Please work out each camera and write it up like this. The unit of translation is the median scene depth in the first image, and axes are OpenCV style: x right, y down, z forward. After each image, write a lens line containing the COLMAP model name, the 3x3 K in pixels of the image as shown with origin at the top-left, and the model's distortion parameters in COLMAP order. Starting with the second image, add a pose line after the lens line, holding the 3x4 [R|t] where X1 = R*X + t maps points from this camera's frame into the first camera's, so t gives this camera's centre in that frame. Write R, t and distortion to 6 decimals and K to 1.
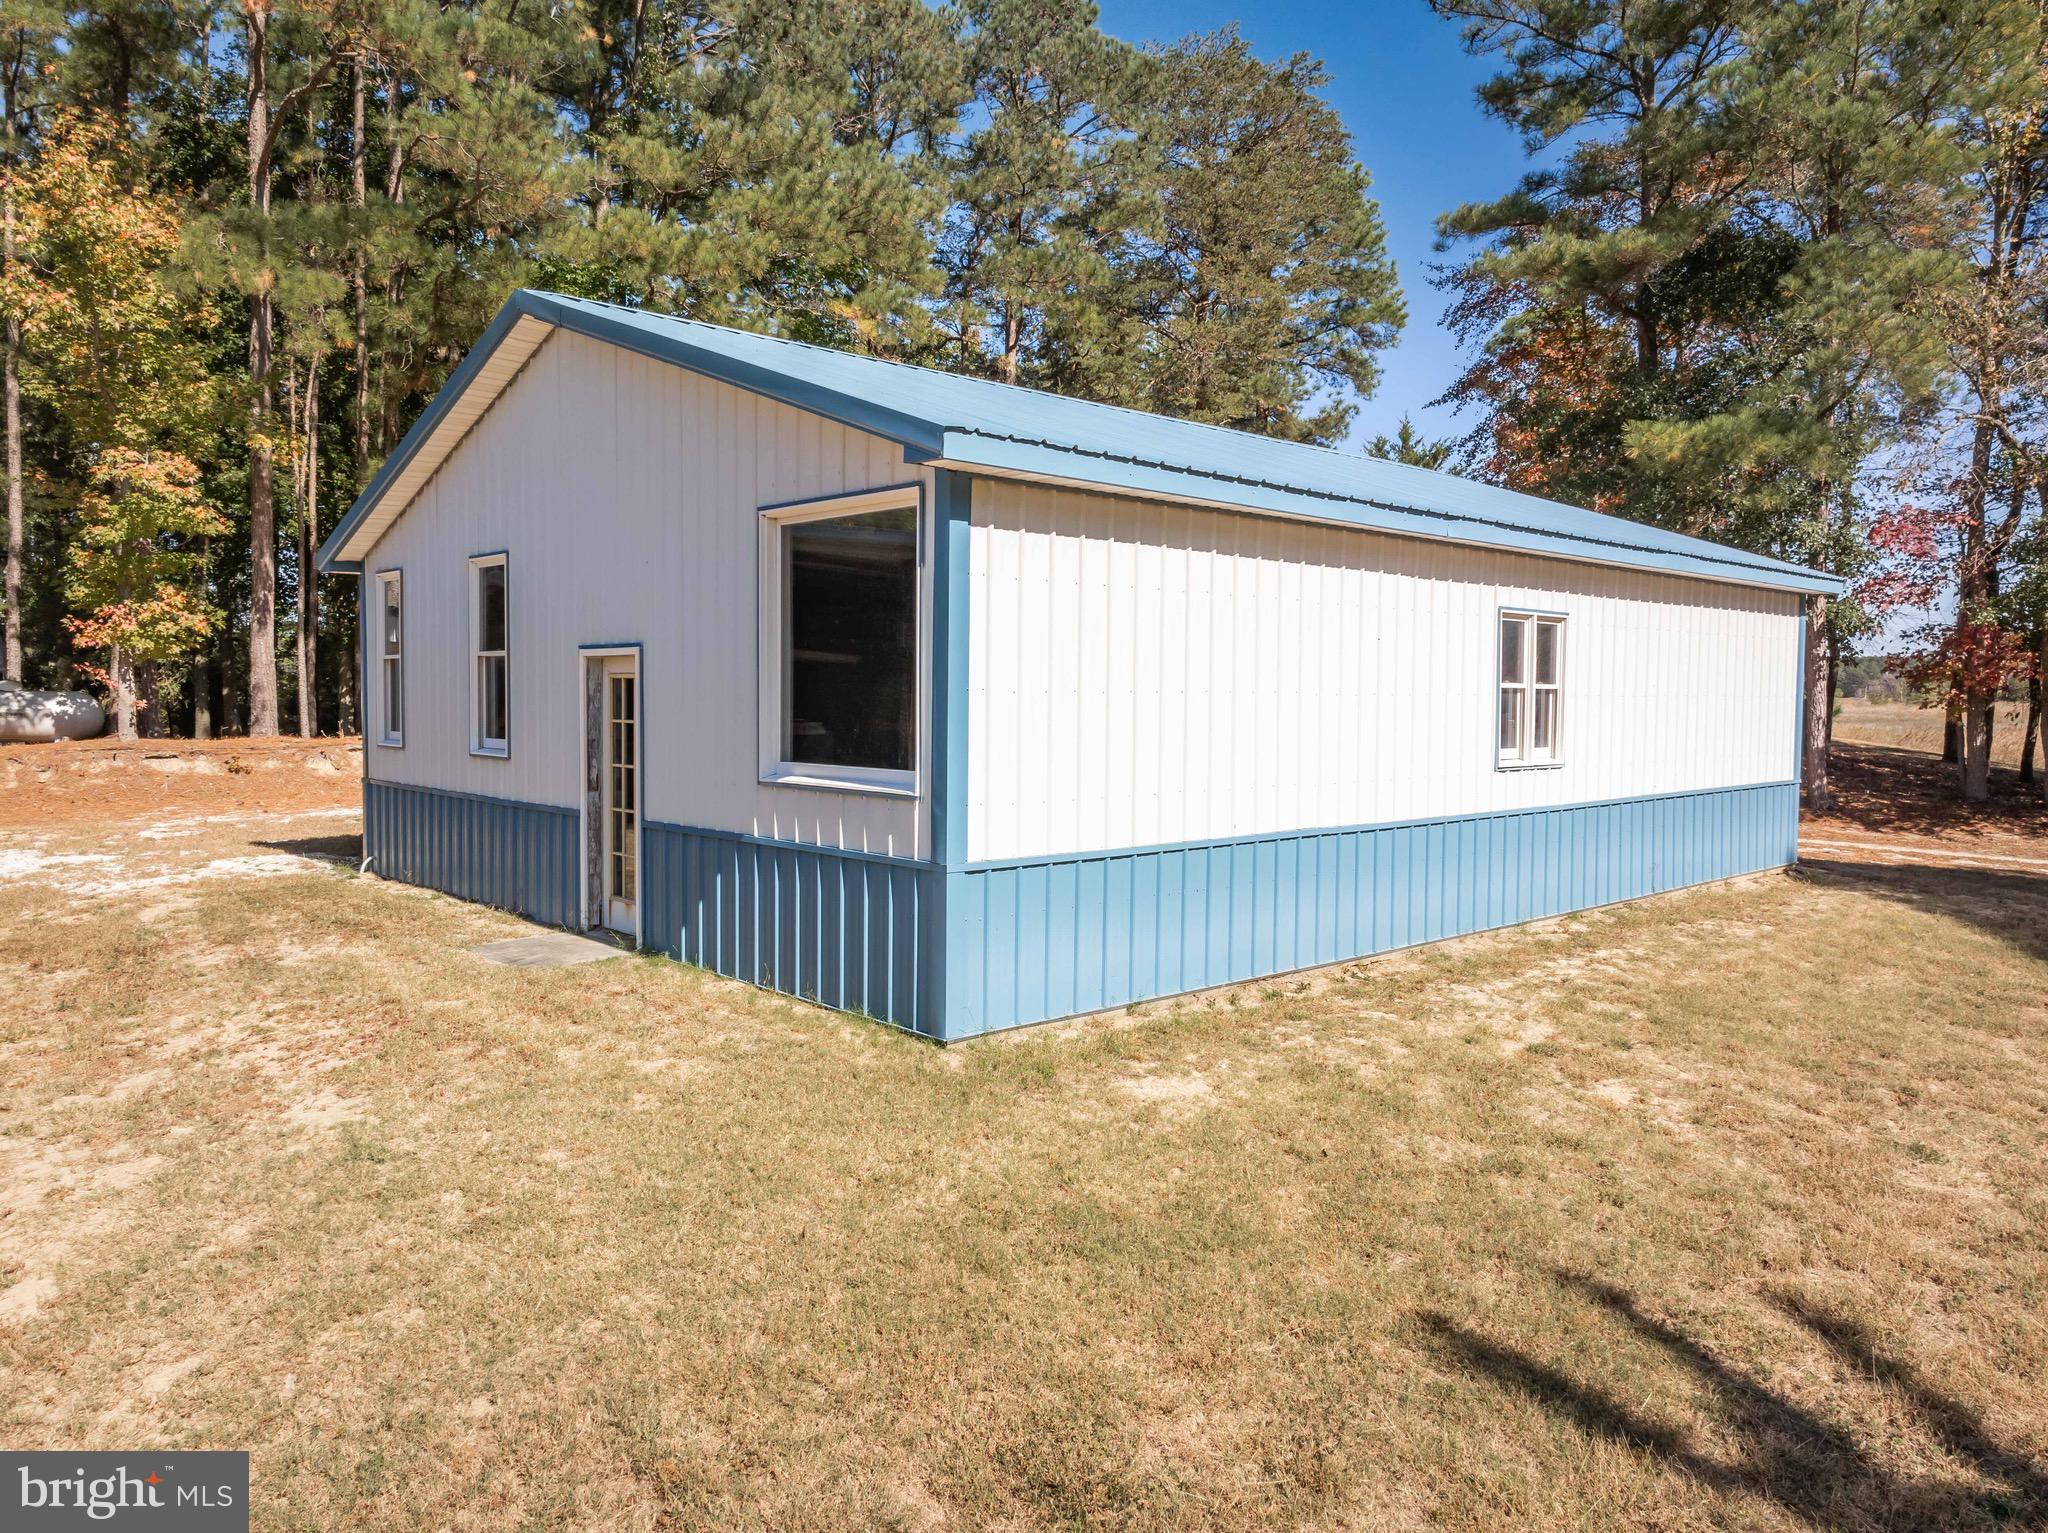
lens RADIAL K [[1437.4, 0, 1029.7], [0, 1437.4, 769.2], [0, 0, 1]] dist [-0.037815, 0.024741]
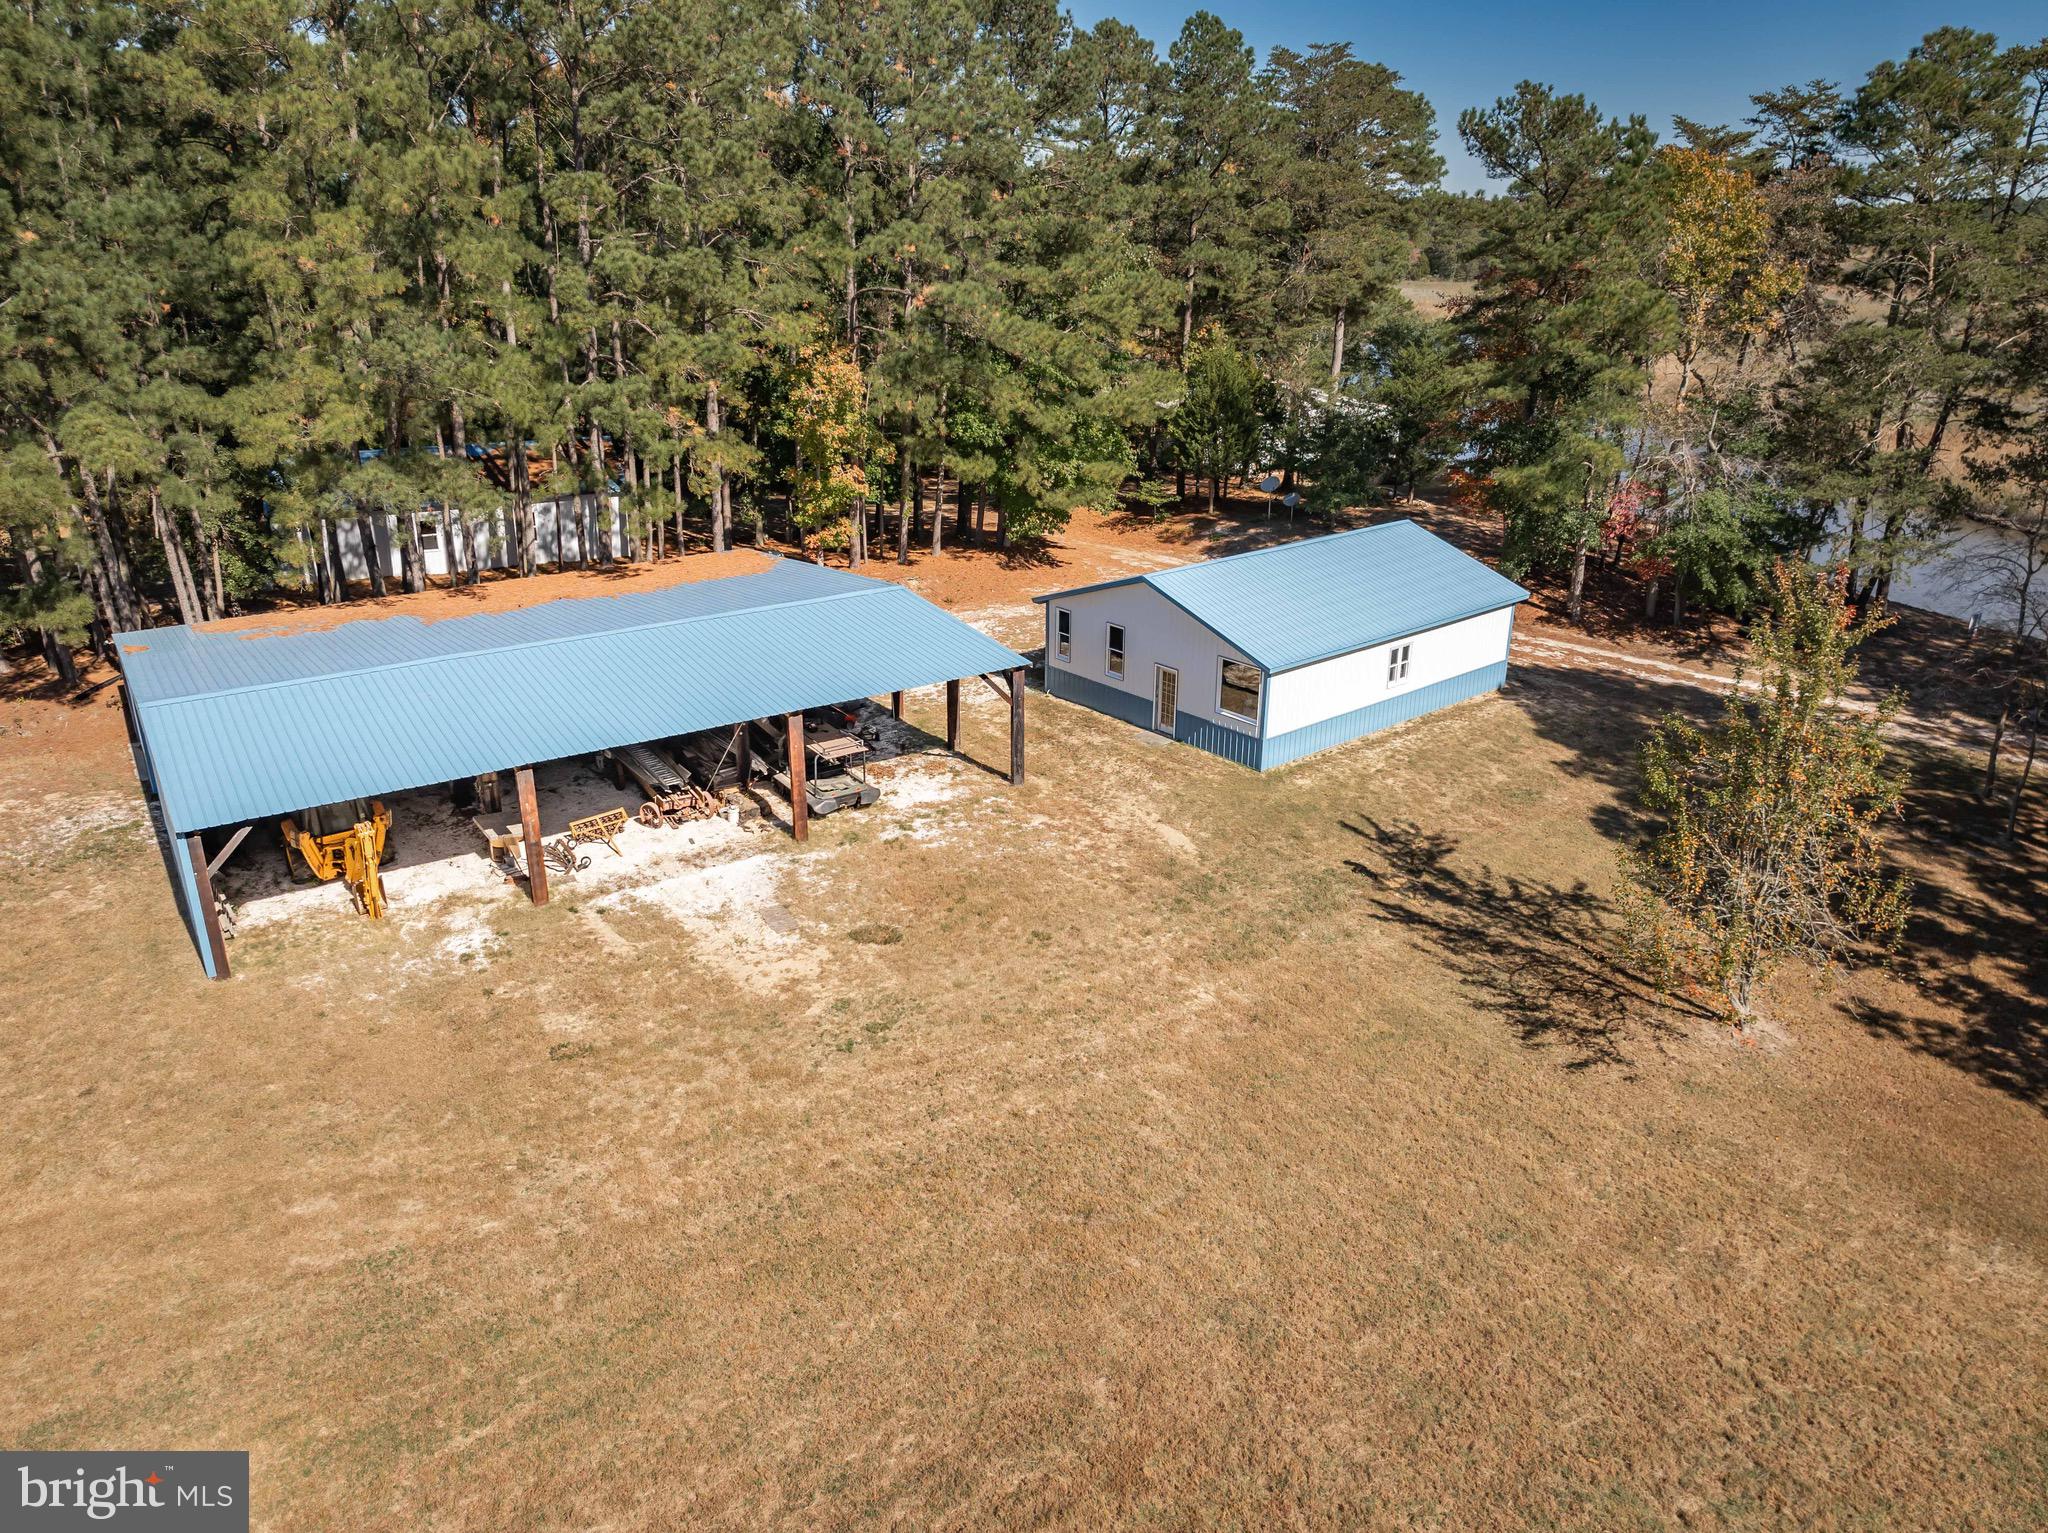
lens RADIAL K [[1437.4, 0, 1029.7], [0, 1437.4, 769.2], [0, 0, 1]] dist [-0.037815, 0.024741]
pose [[0.998701, 0.004827, -0.050722, -0.574398], [0.011879, 0.946011, 0.323915, -1.383521], [0.049547, -0.324097, 0.944725, -3.622247]]
